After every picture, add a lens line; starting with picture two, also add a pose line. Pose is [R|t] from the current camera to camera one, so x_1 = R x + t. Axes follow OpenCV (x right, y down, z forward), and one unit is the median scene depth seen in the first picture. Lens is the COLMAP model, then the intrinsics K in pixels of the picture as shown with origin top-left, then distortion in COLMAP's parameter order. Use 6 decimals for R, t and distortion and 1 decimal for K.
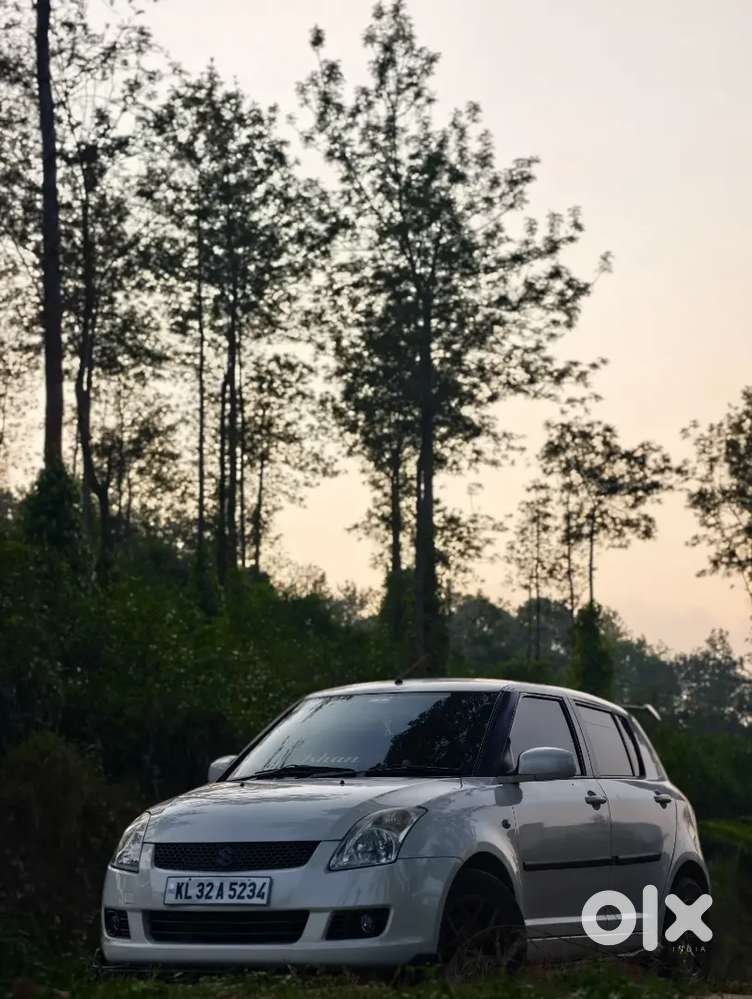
lens RADIAL K [[1576.0, 0, 359.7], [0, 1576.0, 527.5], [0, 0, 1]] dist [0.139323, -0.546093]
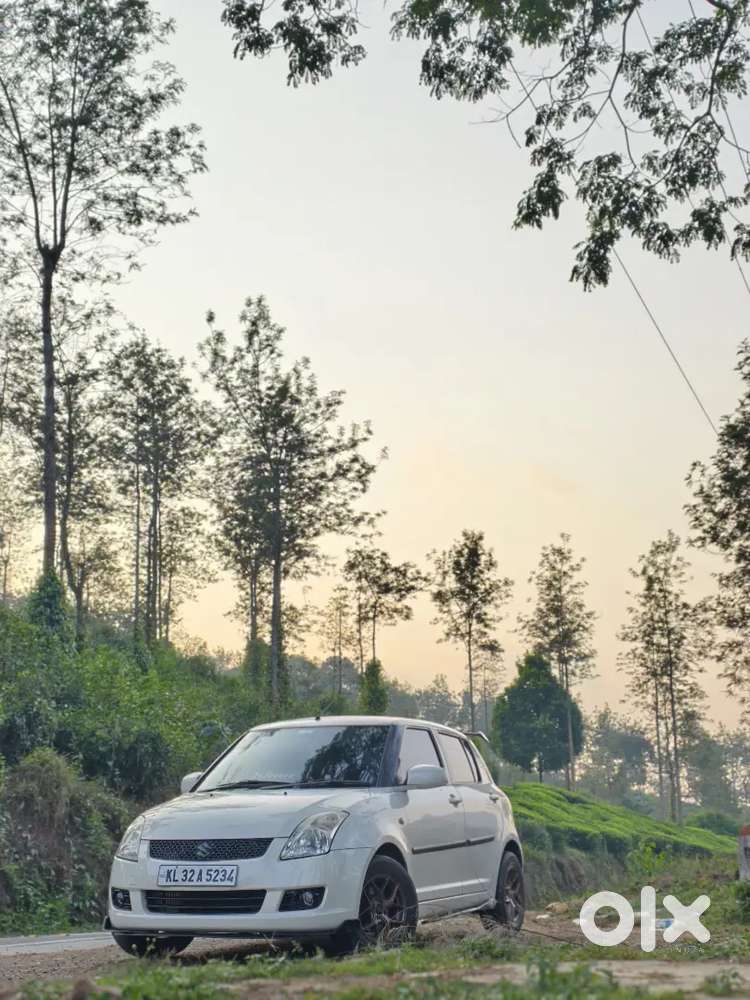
lens RADIAL K [[1085.1, 0, 377.3], [0, 1085.1, 546.6], [0, 0, 1]] dist [-0.010037, -0.026832]
pose [[0.996250, 0.002886, 0.086472, 0.050128], [0.002219, 0.998262, -0.058890, -0.002713], [-0.086492, 0.058861, 0.994512, -0.125948]]
